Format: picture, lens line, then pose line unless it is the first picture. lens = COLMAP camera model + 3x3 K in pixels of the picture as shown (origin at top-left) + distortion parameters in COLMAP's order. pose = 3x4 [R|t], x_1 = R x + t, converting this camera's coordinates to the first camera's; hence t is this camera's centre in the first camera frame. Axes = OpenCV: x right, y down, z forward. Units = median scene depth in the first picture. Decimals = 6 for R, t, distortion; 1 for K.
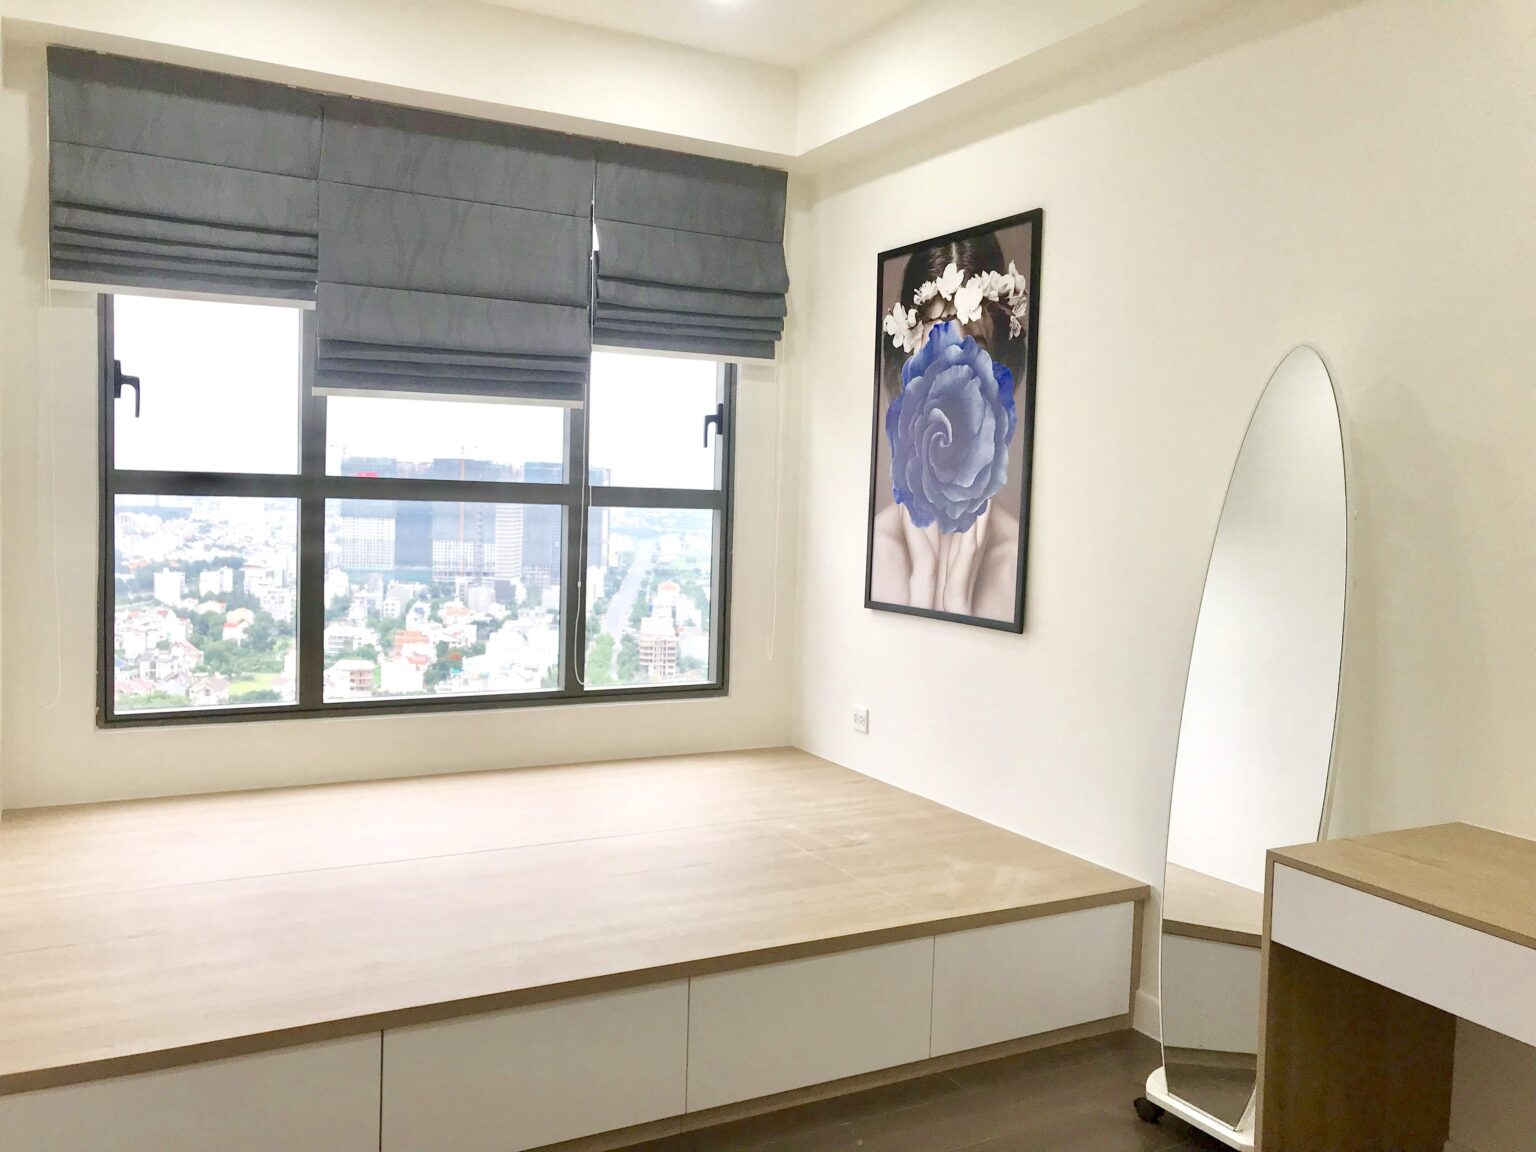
lens RADIAL K [[1282.1, 0, 768.8], [0, 1282.1, 578.4], [0, 0, 1]] dist [0.023998, -0.037864]
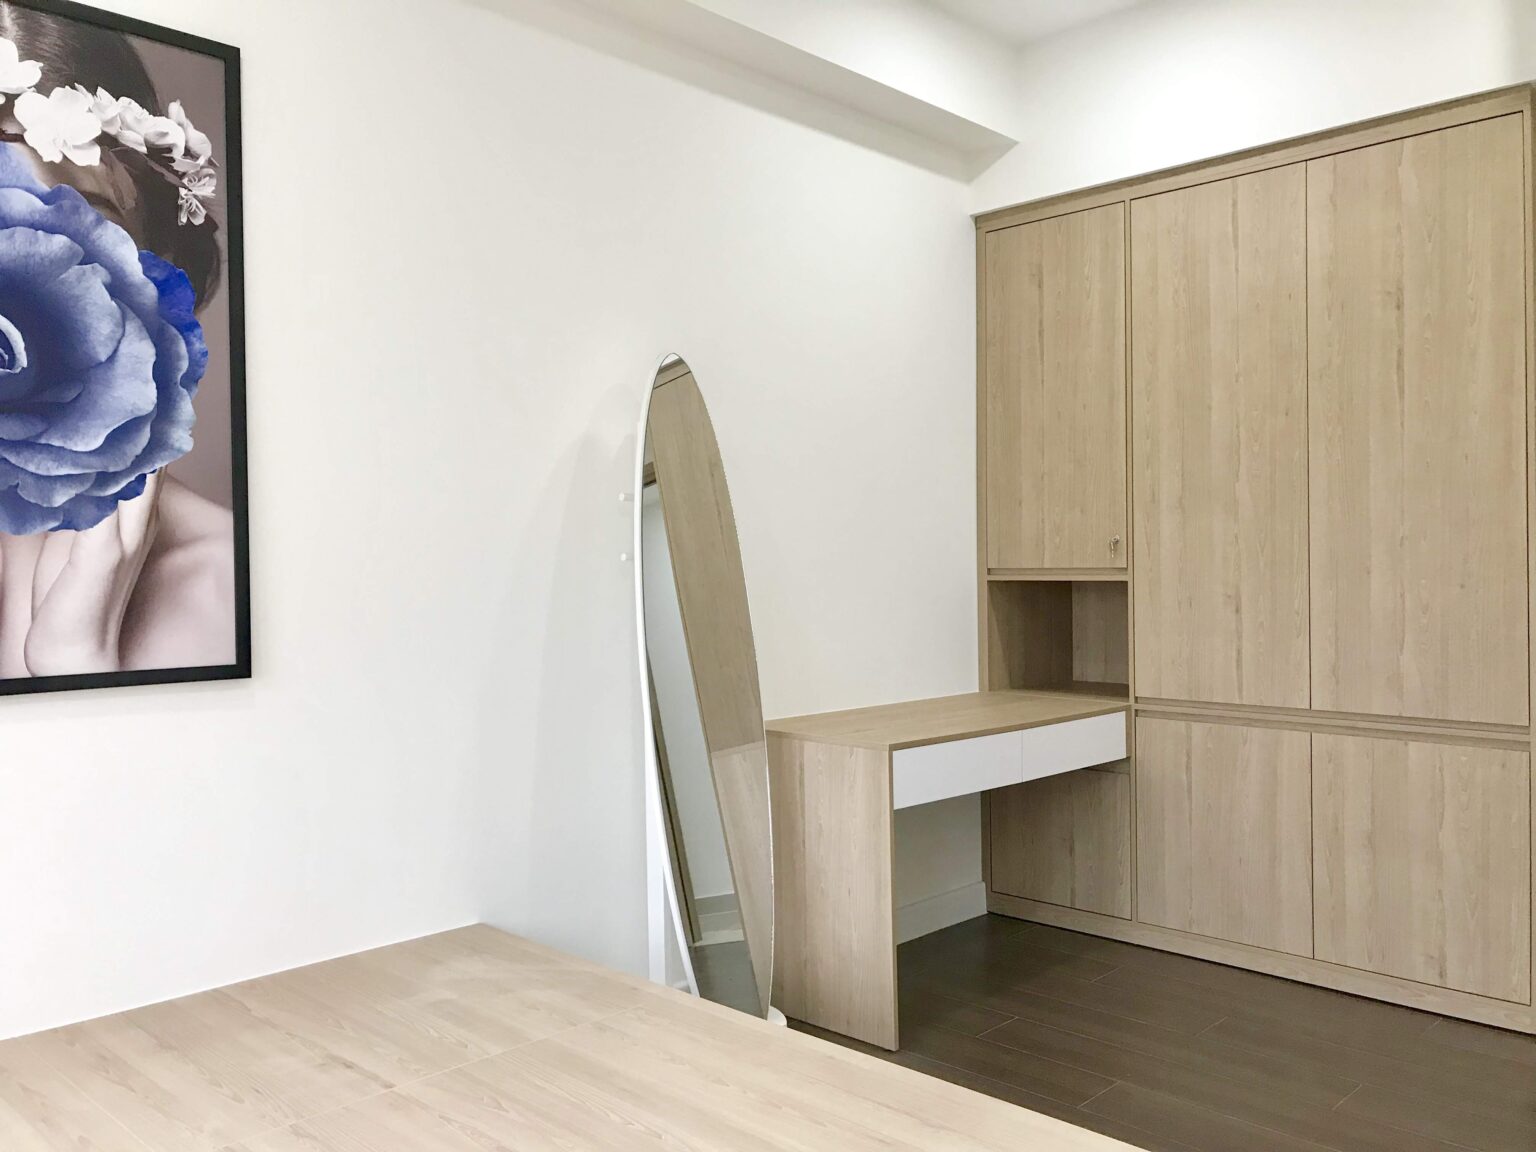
lens RADIAL K [[1282.1, 0, 764.2], [0, 1282.1, 564.8], [0, 0, 1]] dist [0.023998, -0.037864]
pose [[-0.326316, -0.031325, 0.944742, -0.504278], [0.057889, 0.996913, 0.053049, -0.034187], [-0.943487, 0.072001, -0.323495, 0.926619]]
